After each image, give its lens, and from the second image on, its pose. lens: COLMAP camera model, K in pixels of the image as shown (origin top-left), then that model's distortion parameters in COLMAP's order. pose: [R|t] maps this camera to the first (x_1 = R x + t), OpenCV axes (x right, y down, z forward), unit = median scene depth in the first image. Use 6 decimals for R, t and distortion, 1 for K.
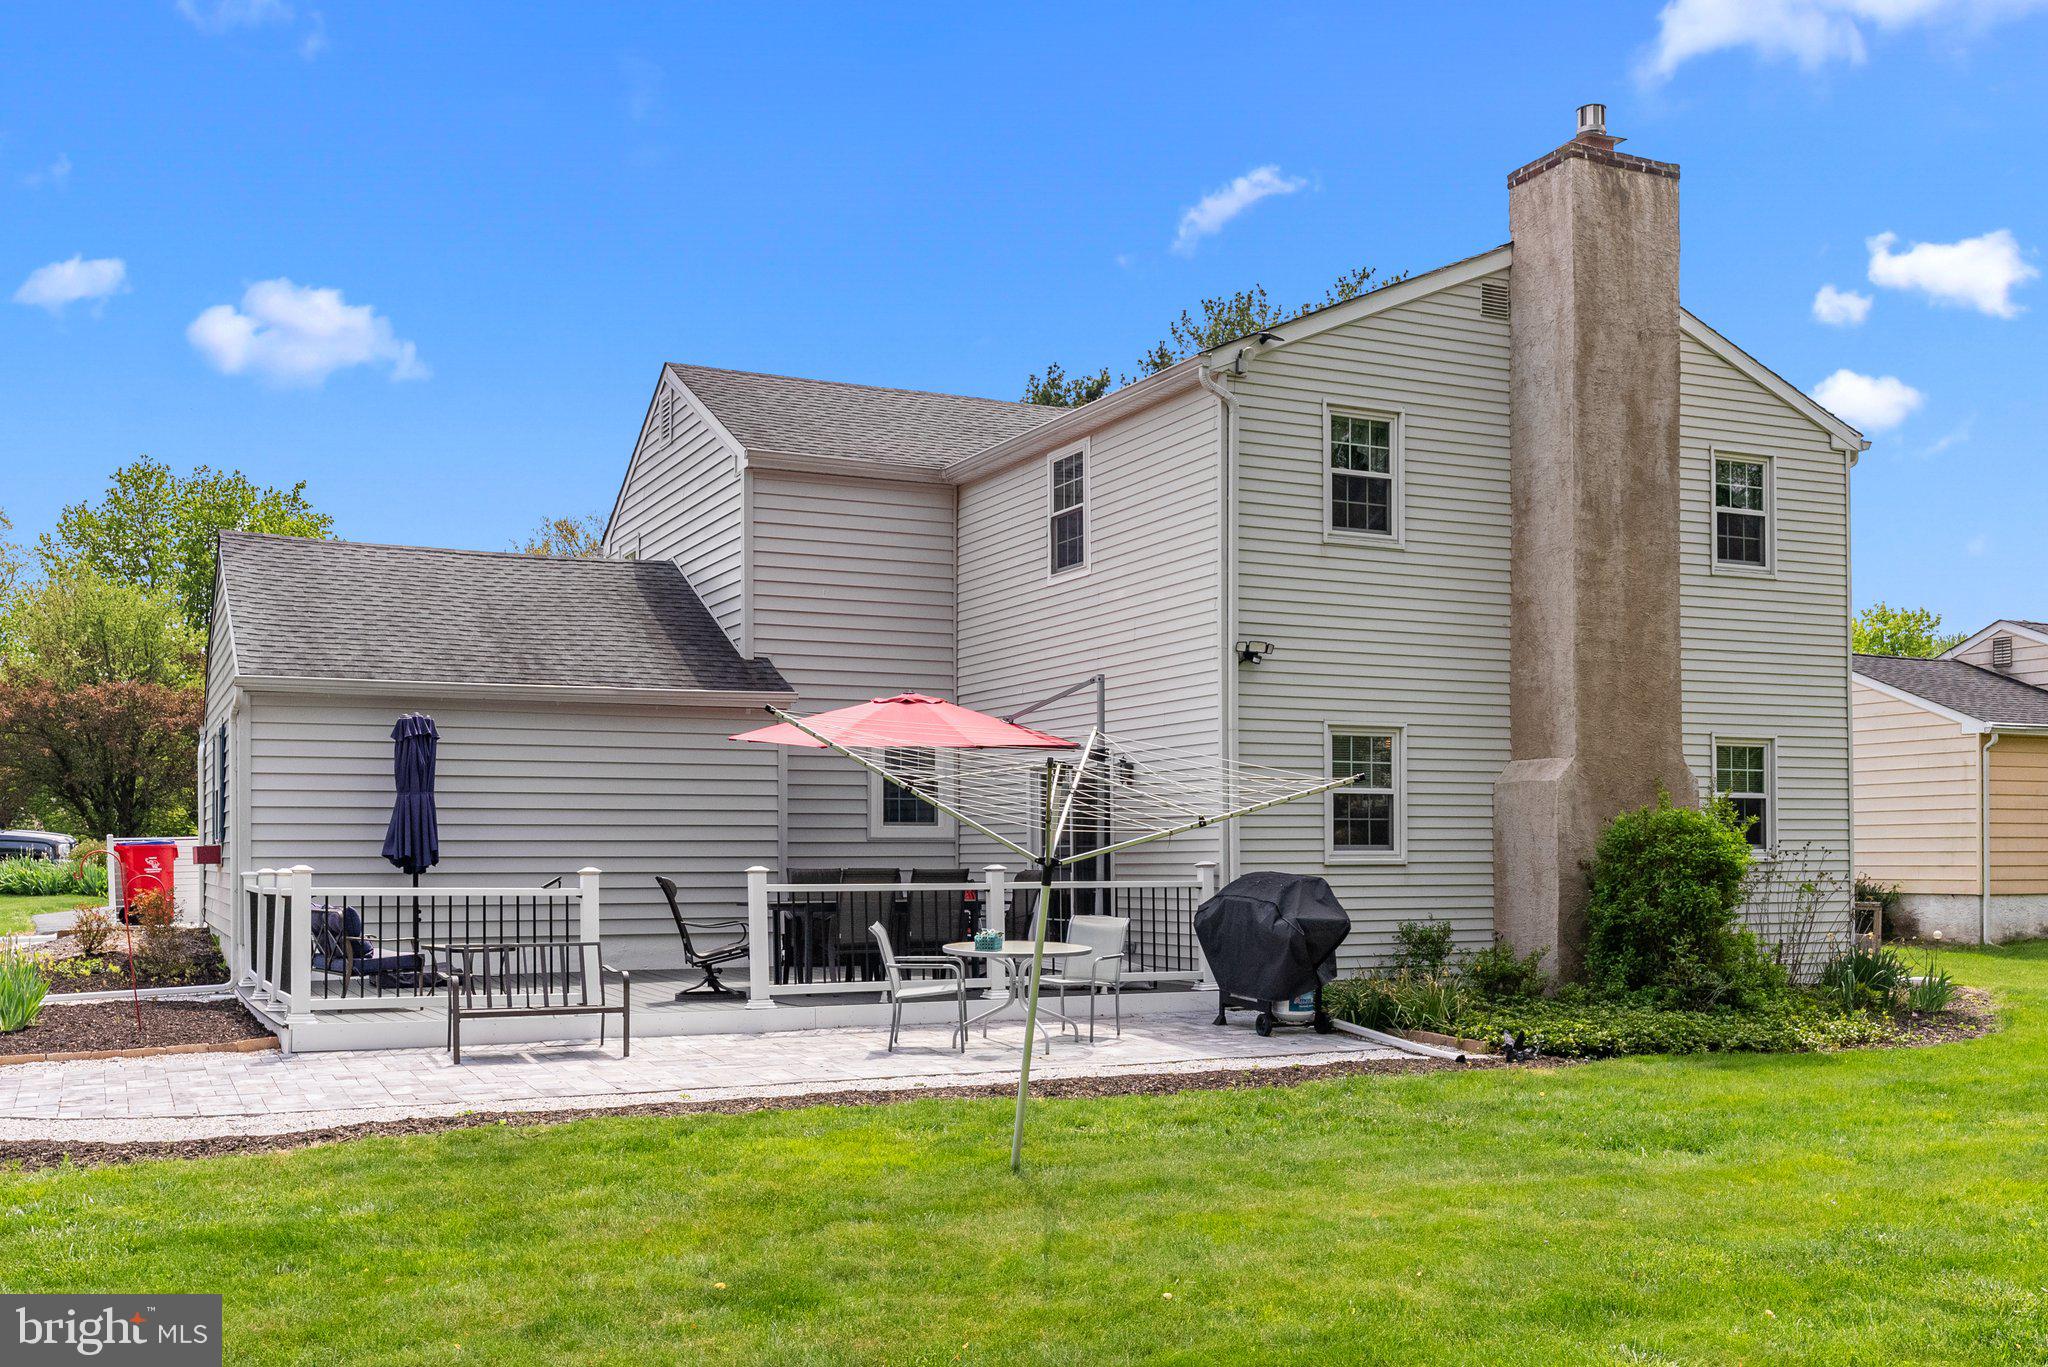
lens RADIAL K [[1941.7, 0, 1023.3], [0, 1941.7, 688.7], [0, 0, 1]] dist [0.021335, 0.000000]
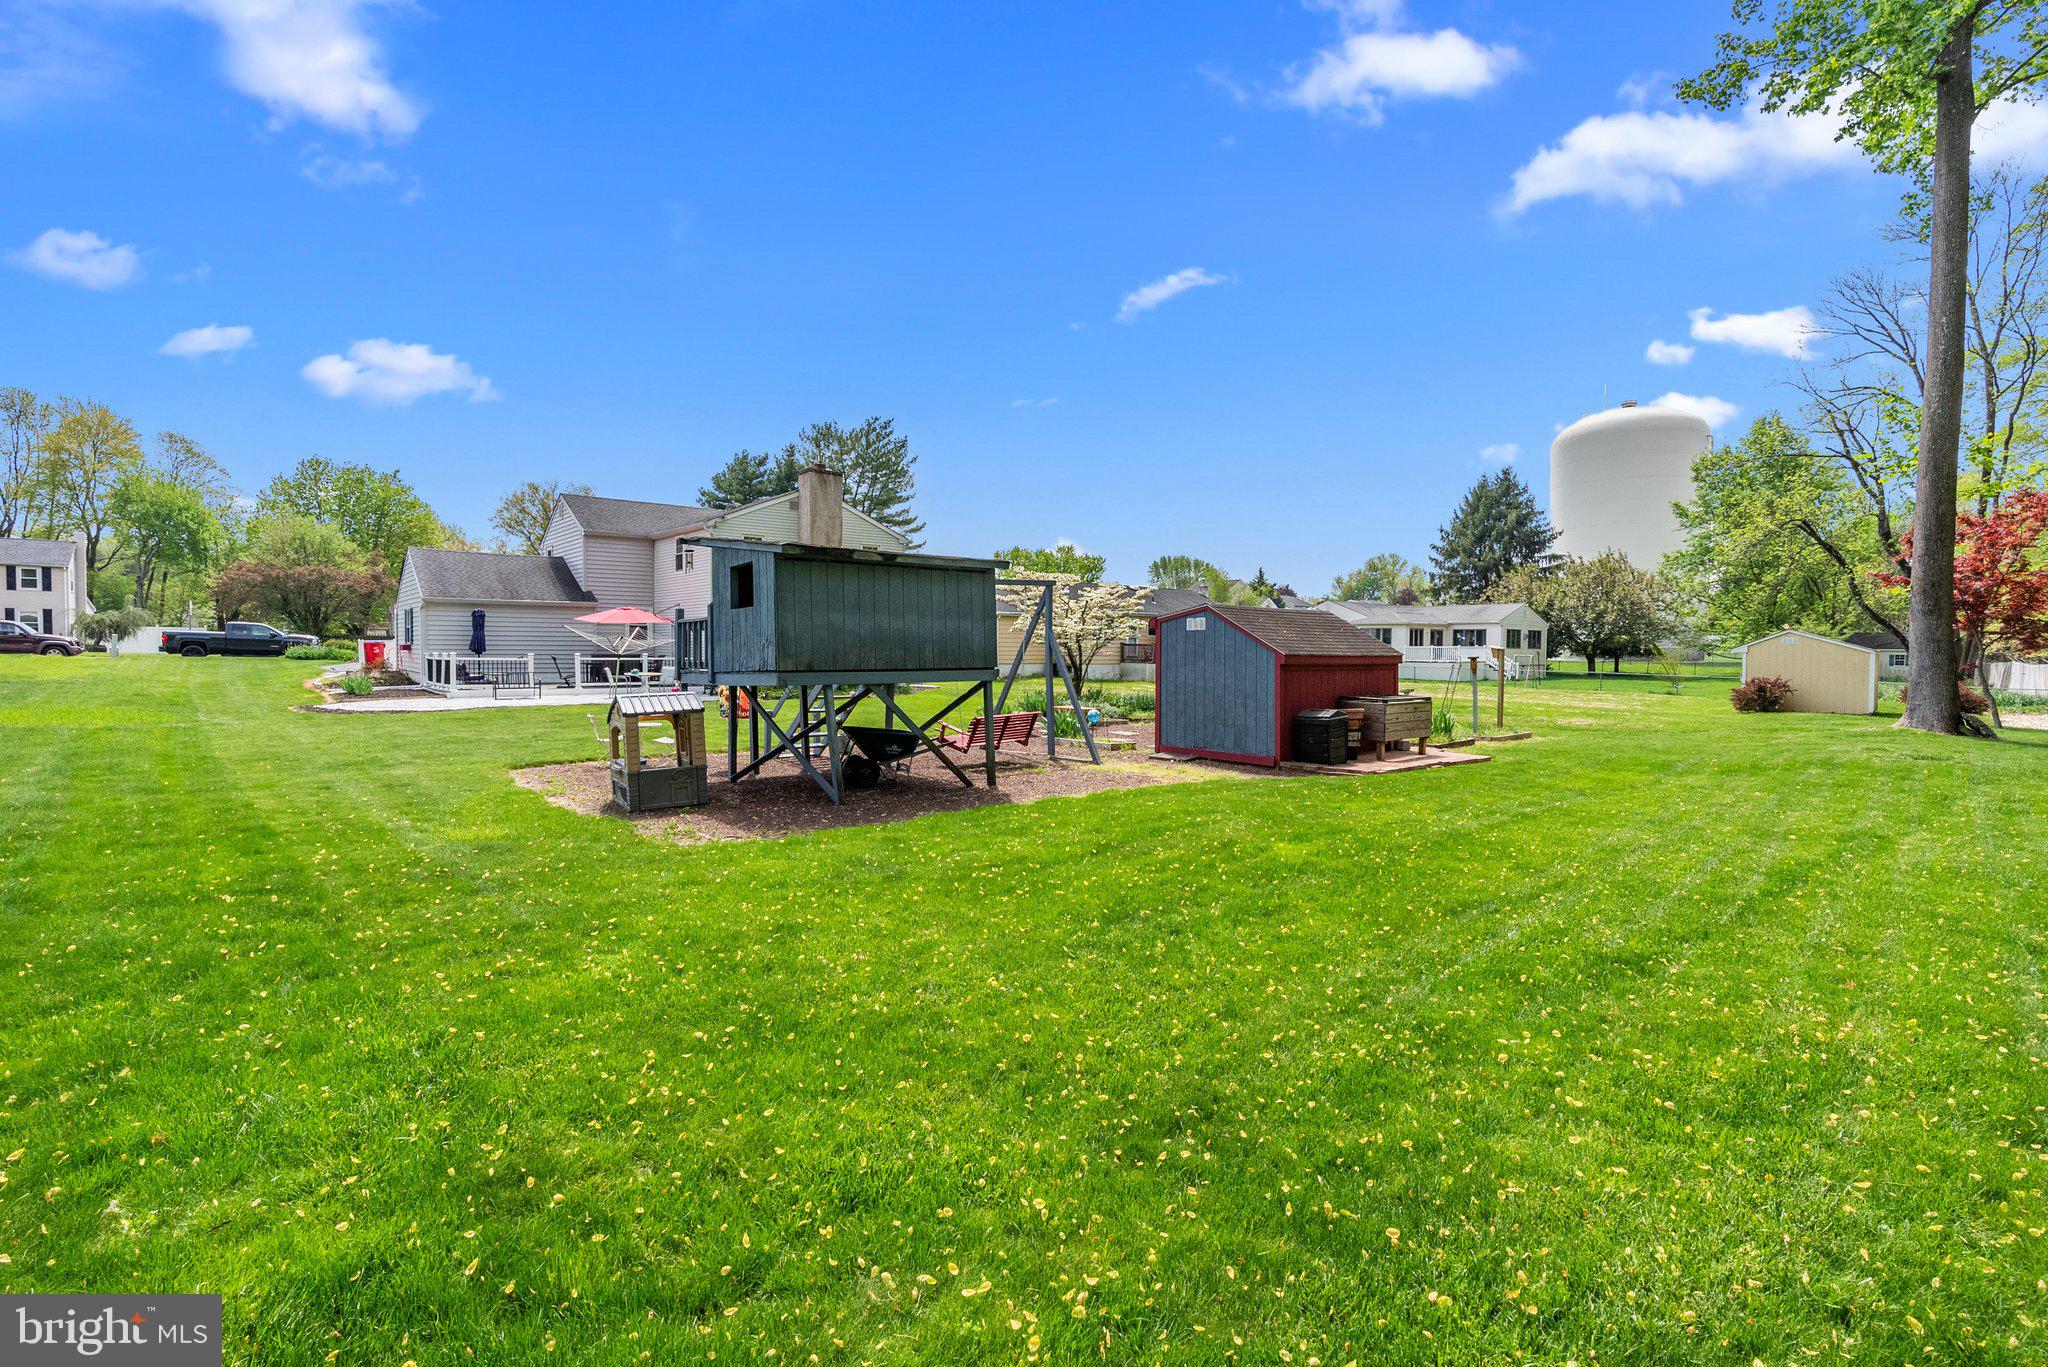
lens RADIAL K [[944.7, 0, 1013.8], [0, 944.7, 635.3], [0, 0, 1]] dist [0.000196, -0.000308]
pose [[0.971834, 0.012432, 0.235337, 0.191210], [-0.029975, 0.997018, 0.071113, -0.076060], [-0.233751, -0.076164, 0.969309, -0.746756]]
